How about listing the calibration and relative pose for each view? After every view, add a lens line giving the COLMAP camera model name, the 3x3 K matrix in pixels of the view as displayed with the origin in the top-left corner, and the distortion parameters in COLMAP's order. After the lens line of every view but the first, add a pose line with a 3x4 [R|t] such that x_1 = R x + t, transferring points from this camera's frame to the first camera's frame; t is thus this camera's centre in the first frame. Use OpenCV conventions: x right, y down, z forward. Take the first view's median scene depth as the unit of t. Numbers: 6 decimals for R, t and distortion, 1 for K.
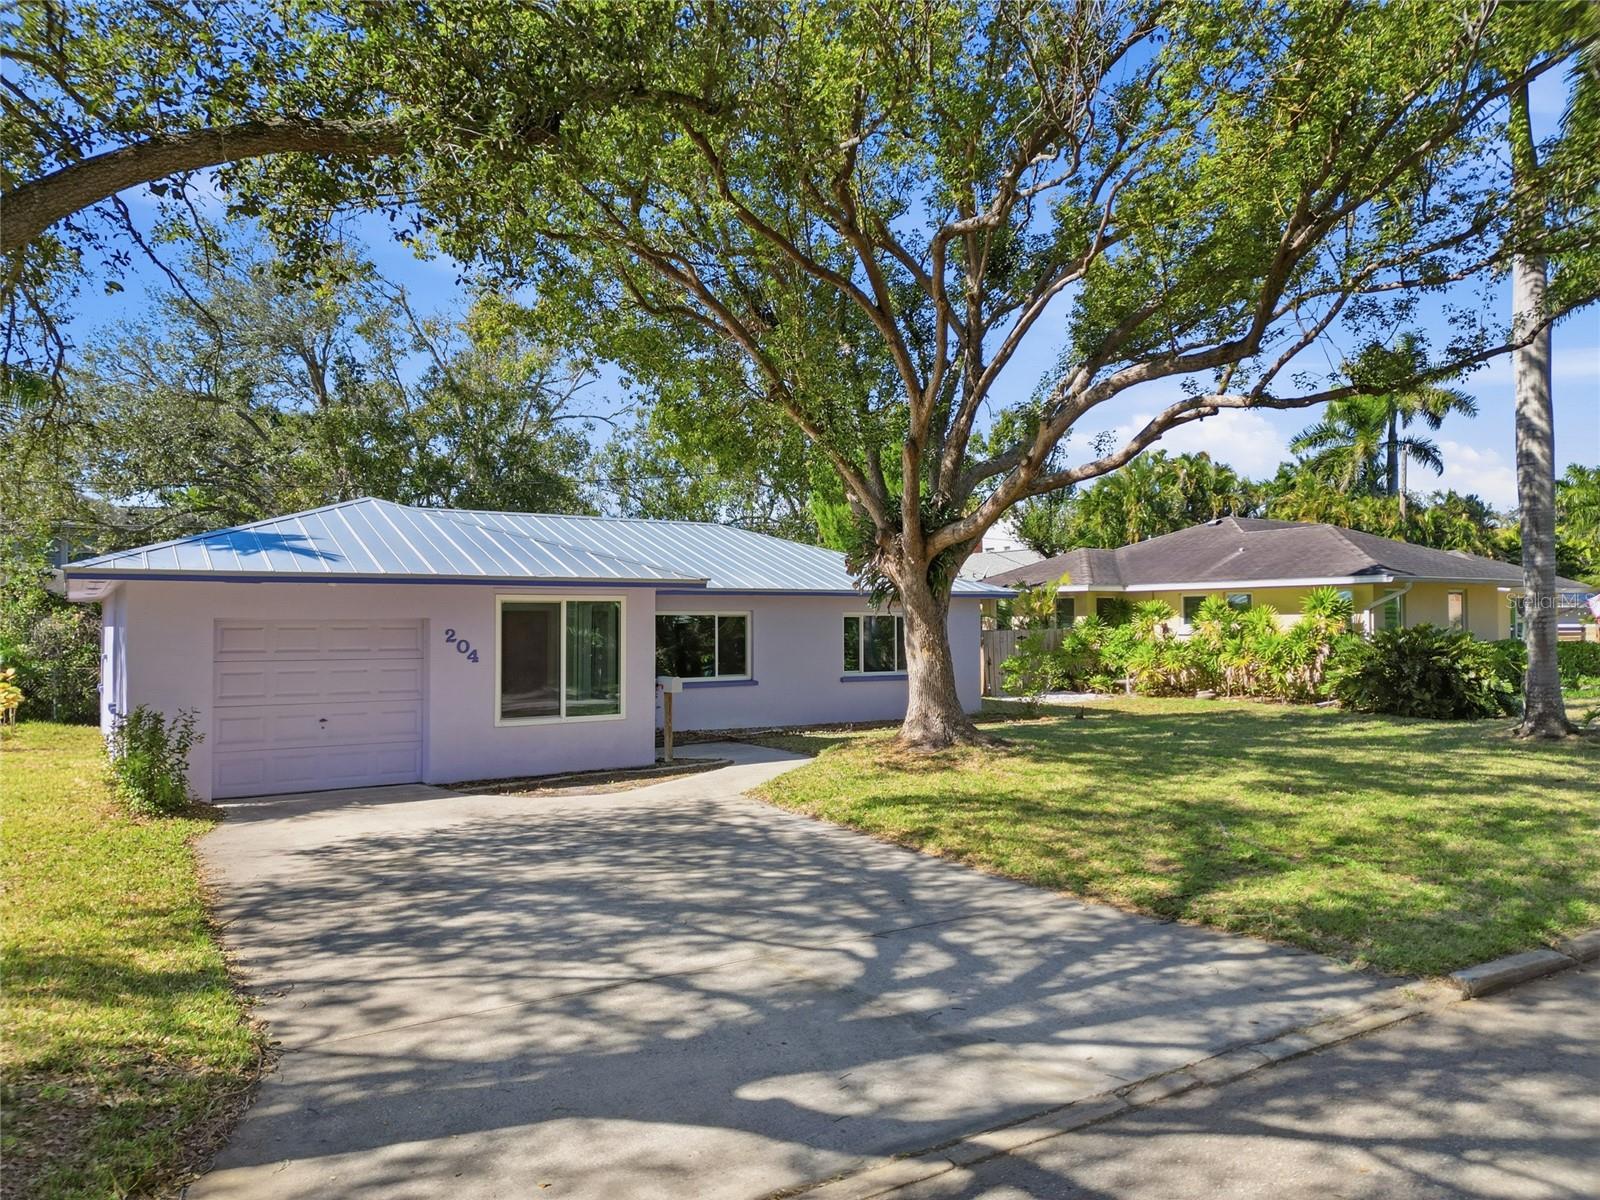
lens RADIAL K [[1106.3, 0, 800.0], [0, 1106.3, 600.0], [0, 0, 1]] dist [0.033959, -0.026817]
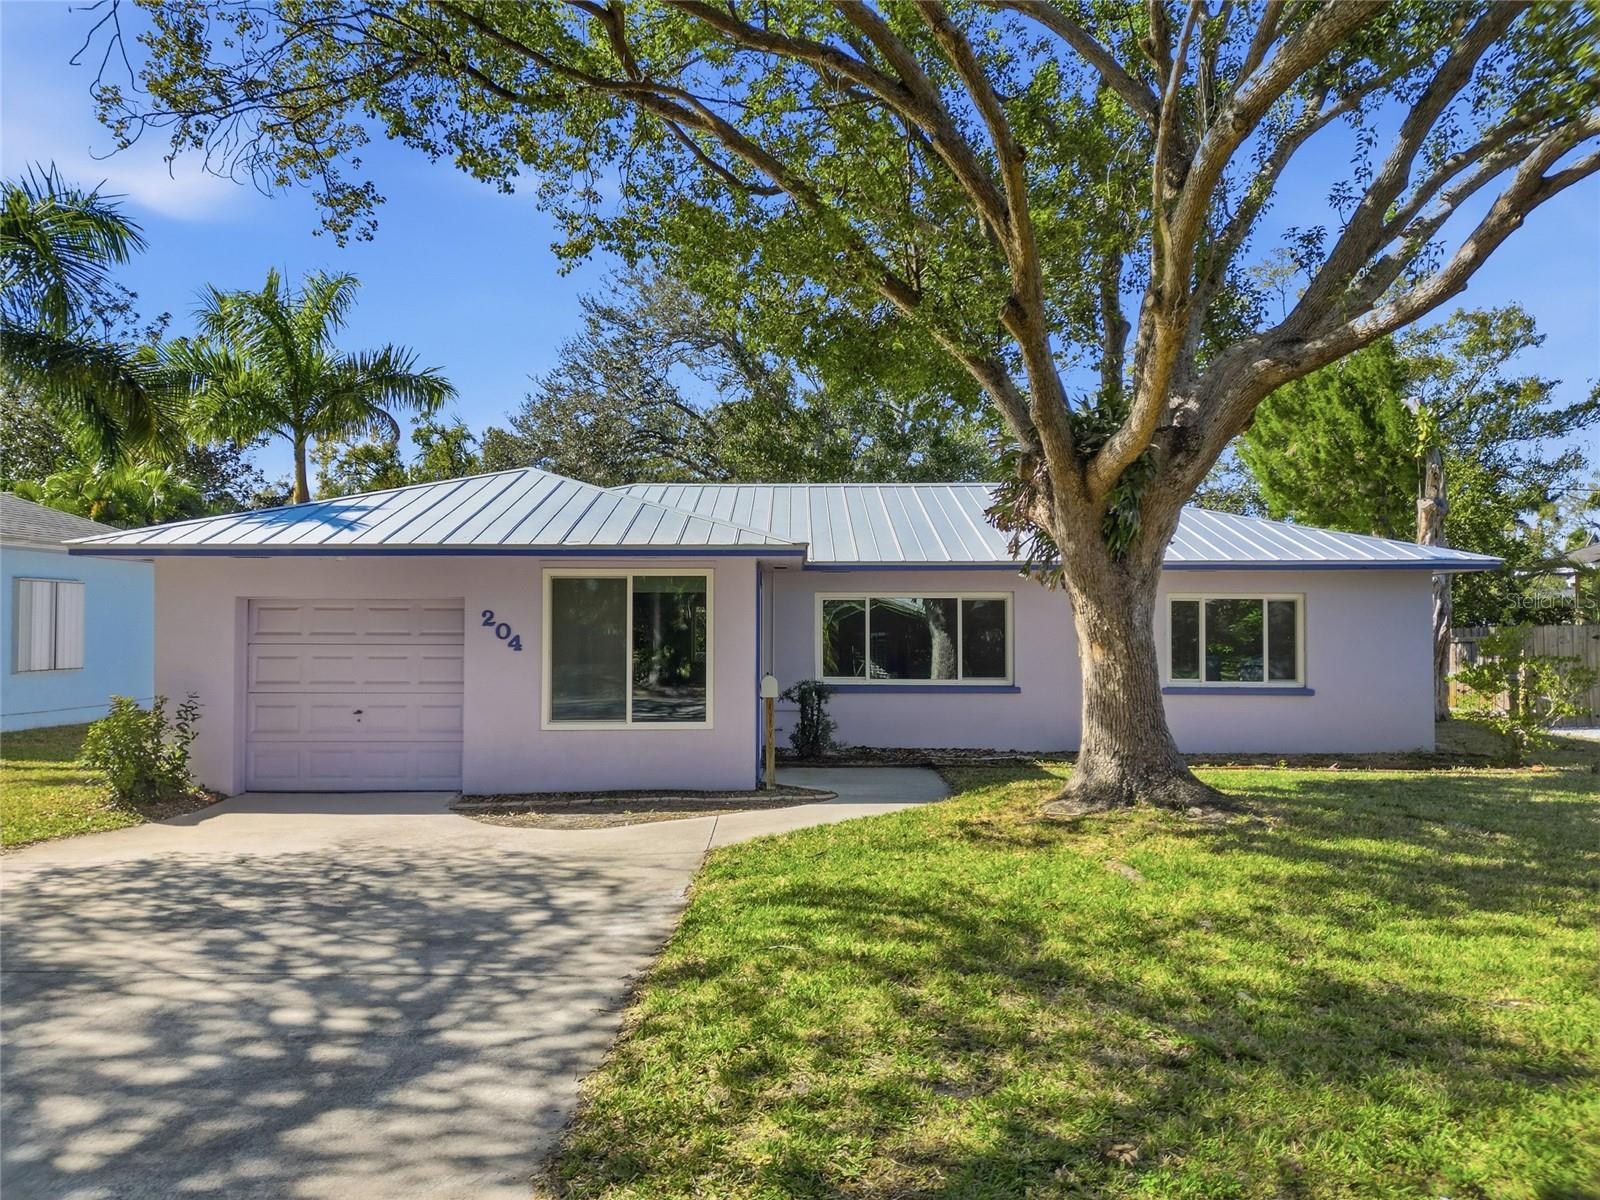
lens RADIAL K [[1106.3, 0, 800.0], [0, 1106.3, 600.0], [0, 0, 1]] dist [0.033959, -0.026817]
pose [[0.857680, -0.005150, -0.514158, 0.298374], [0.006017, 0.999982, 0.000020, 0.018974], [0.514148, -0.003111, 0.857696, 0.383274]]
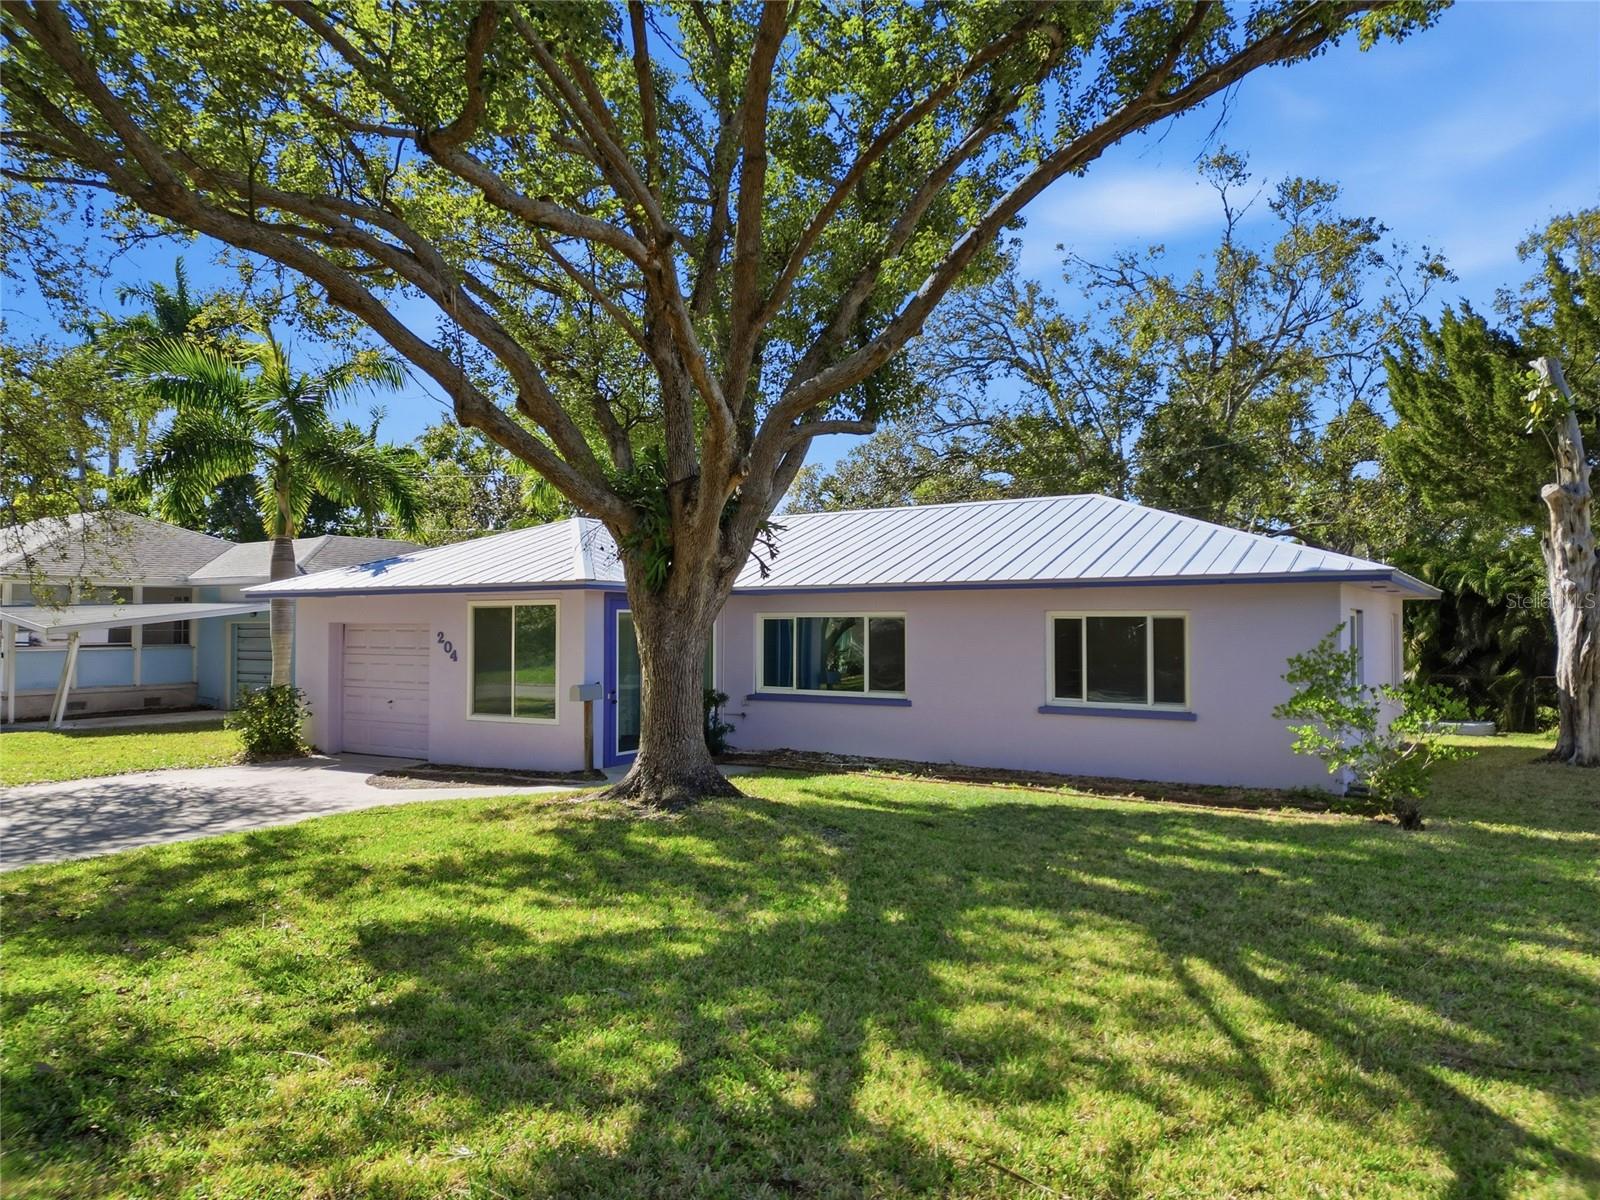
lens RADIAL K [[1106.3, 0, 800.0], [0, 1106.3, 600.0], [0, 0, 1]] dist [0.033959, -0.026817]
pose [[0.437063, -0.030838, -0.898902, 0.854019], [0.013243, 0.999524, -0.027851, 0.029003], [0.899333, 0.000268, 0.437264, 0.784391]]
